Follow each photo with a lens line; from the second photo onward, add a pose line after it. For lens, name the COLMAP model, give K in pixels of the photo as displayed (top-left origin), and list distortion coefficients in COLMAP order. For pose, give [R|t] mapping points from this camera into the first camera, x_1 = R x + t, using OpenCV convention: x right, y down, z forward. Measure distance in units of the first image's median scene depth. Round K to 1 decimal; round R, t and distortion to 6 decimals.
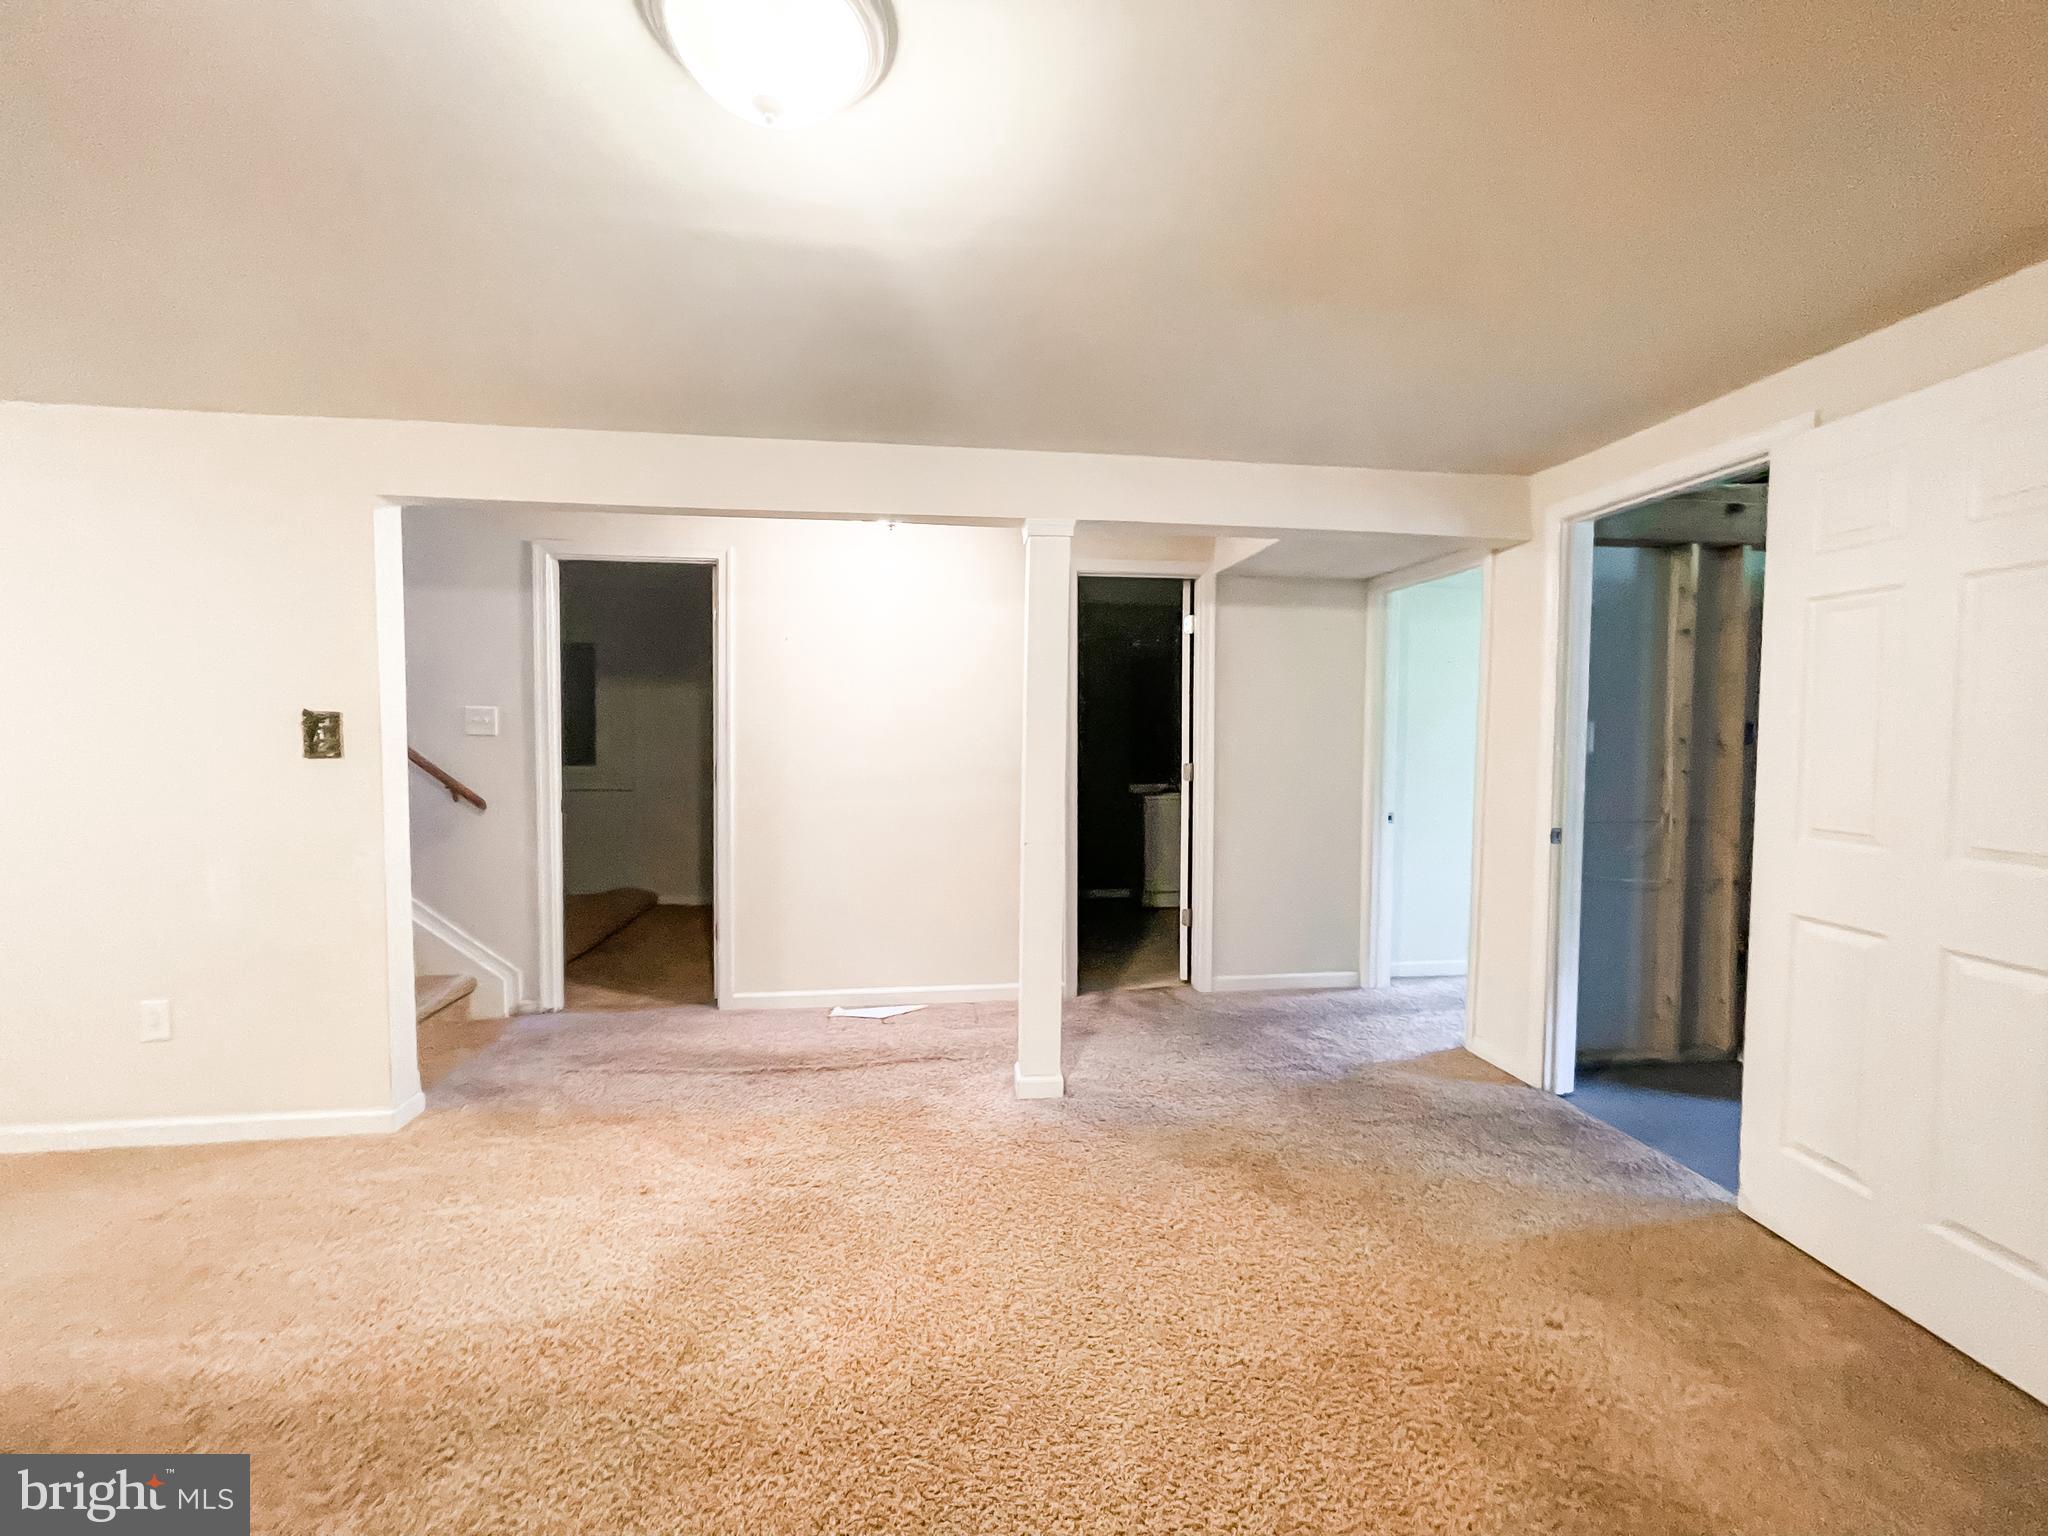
lens RADIAL K [[818.5, 0, 1024.0], [0, 818.5, 768.0], [0, 0, 1]] dist [0.000268, 0.000109]
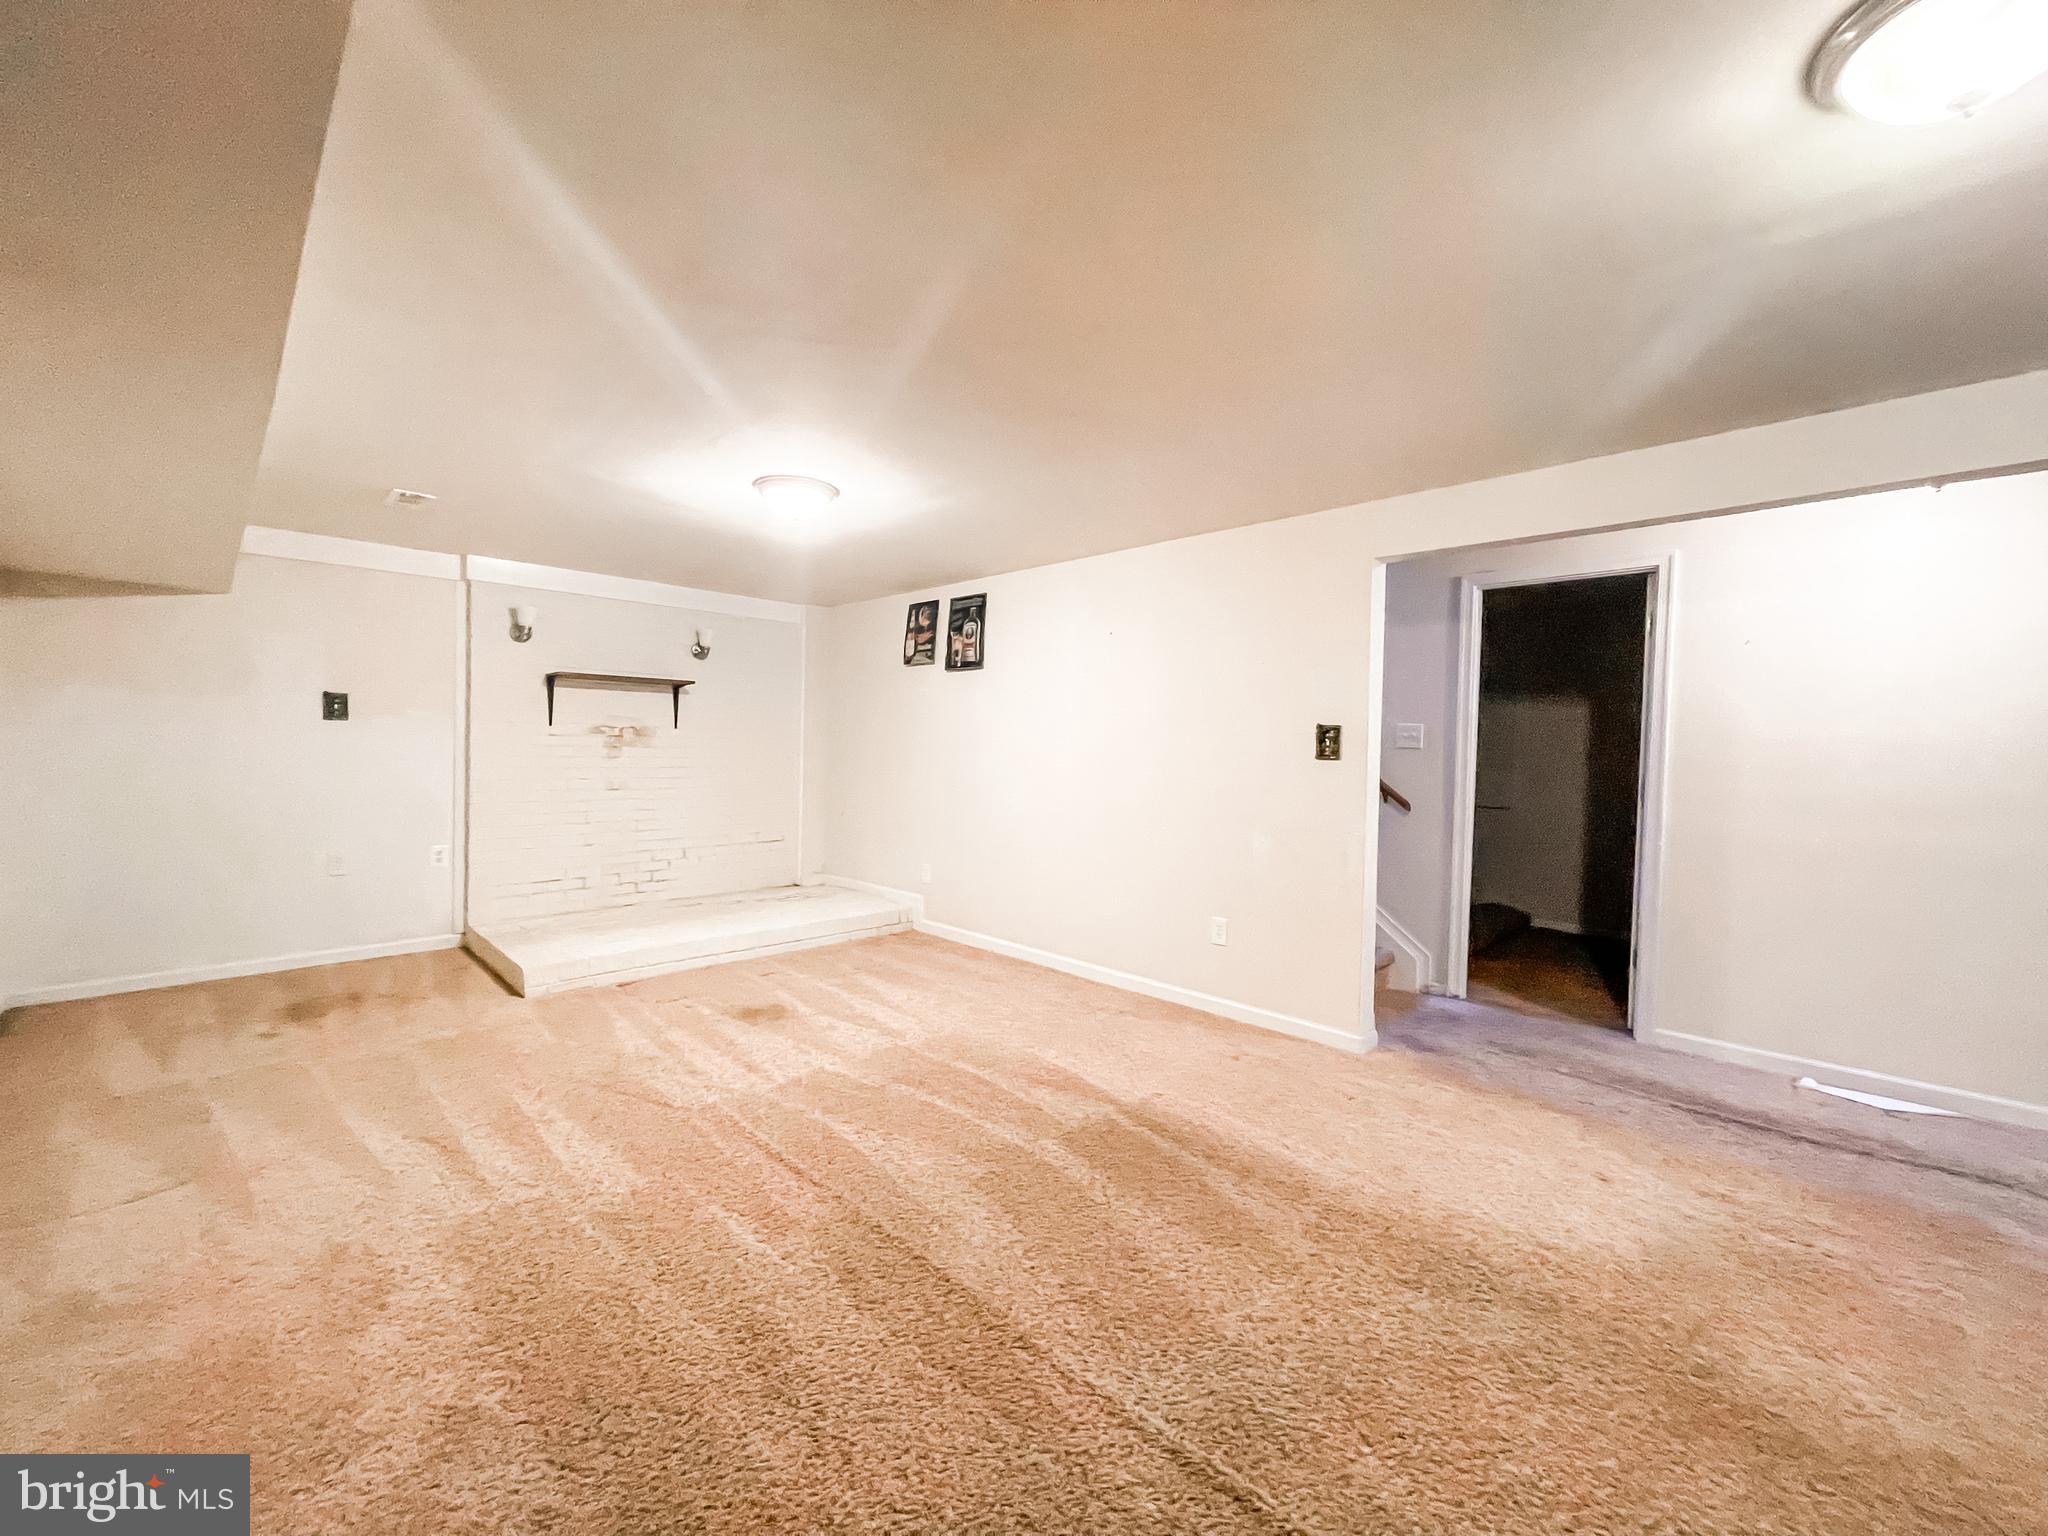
lens RADIAL K [[823.7, 0, 1024.0], [0, 823.7, 768.0], [0, 0, 1]] dist [-0.003127, 0.000022]
pose [[0.611347, 0.028797, -0.790838, -0.077238], [-0.055788, 0.998420, -0.006770, 0.032861], [0.789393, 0.048258, 0.611988, -0.189955]]
